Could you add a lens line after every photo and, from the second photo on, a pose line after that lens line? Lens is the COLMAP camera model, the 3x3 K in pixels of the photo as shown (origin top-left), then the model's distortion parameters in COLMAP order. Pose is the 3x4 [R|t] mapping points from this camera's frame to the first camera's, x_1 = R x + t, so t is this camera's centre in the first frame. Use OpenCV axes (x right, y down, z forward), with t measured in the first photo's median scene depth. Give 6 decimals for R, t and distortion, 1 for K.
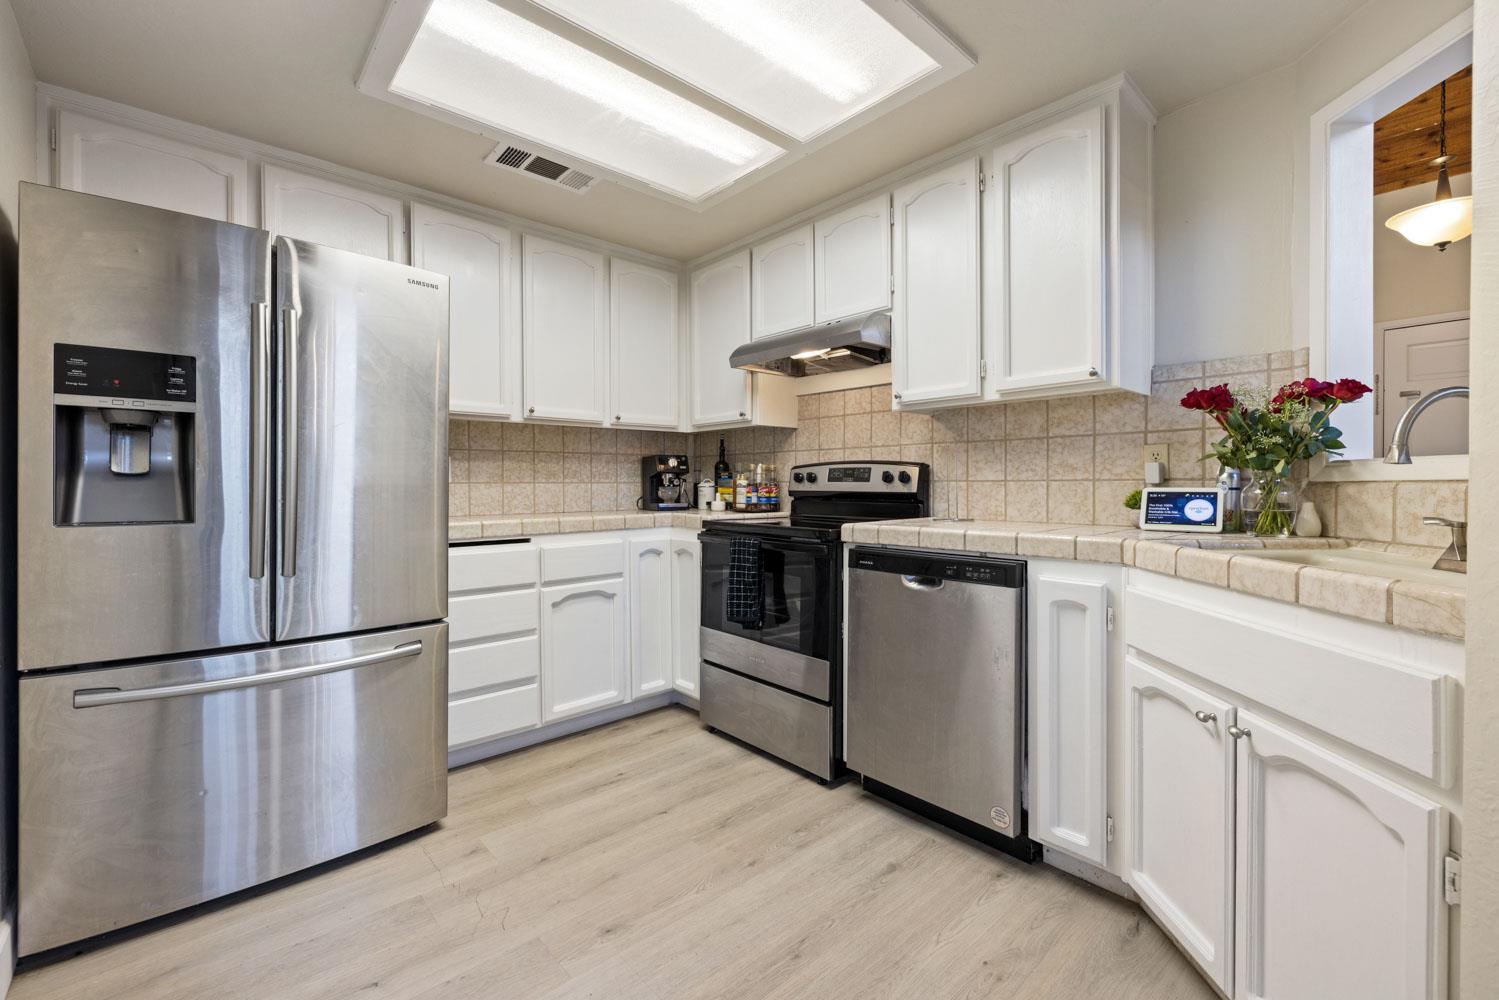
lens RADIAL K [[635.6, 0, 744.4], [0, 635.6, 493.2], [0, 0, 1]] dist [-0.009268, -0.000113]
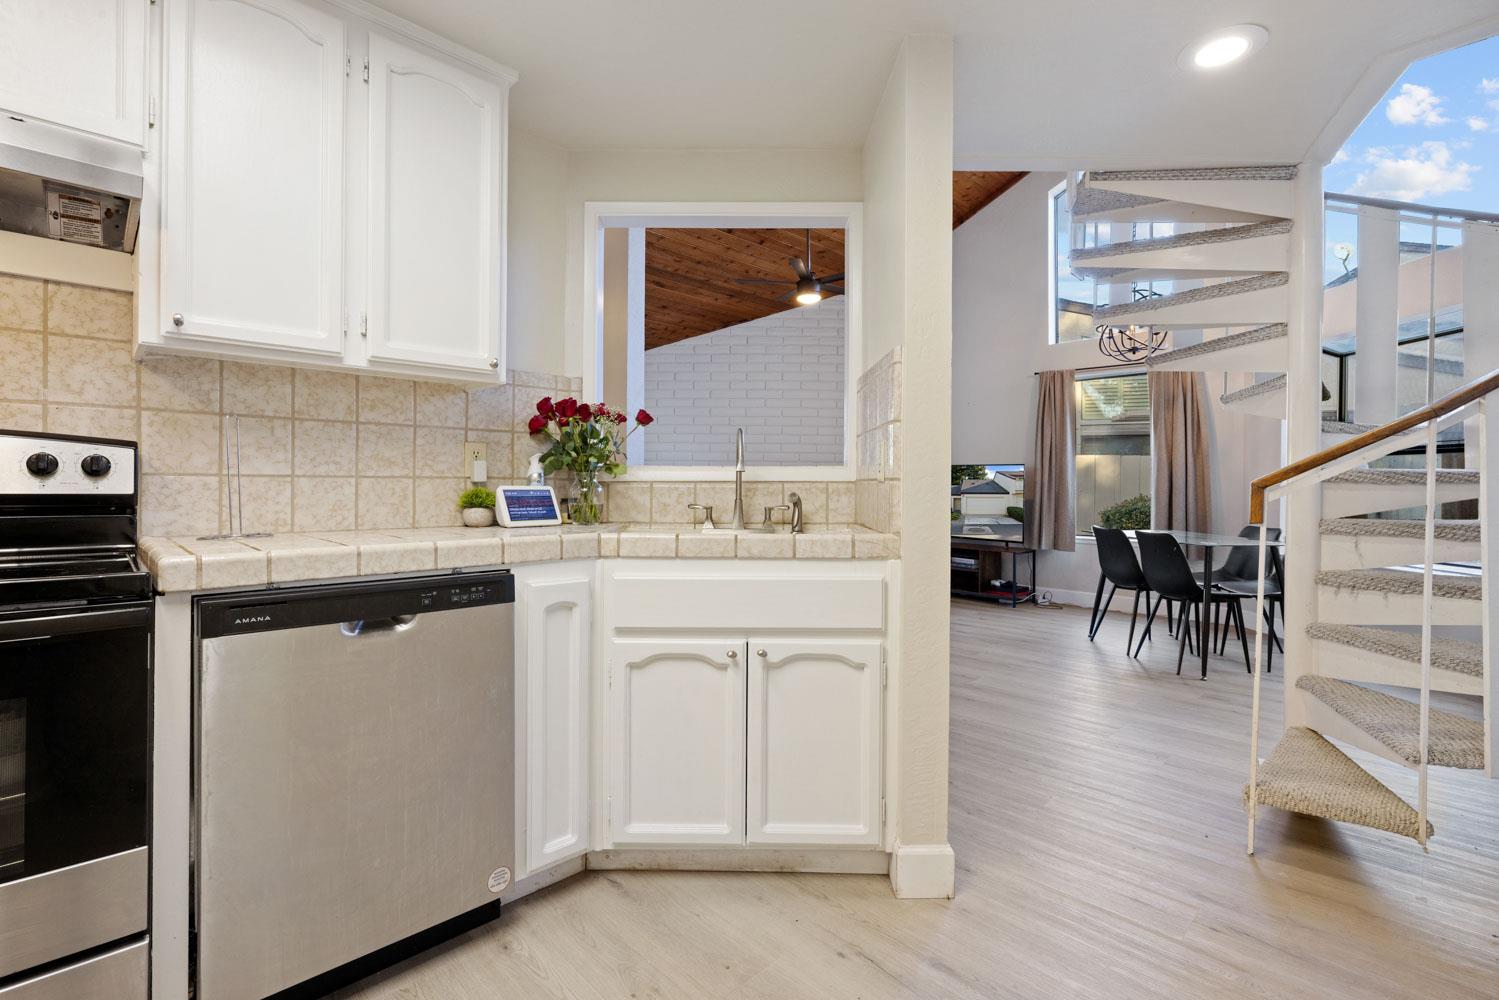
lens RADIAL K [[684.8, 0, 746.3], [0, 684.8, 487.8], [0, 0, 1]] dist [0.002139, -0.000124]
pose [[-0.050238, -0.003255, 0.998732, -0.435701], [0.007317, 0.999967, 0.003627, -0.006174], [-0.998710, 0.007490, -0.050212, 0.601249]]
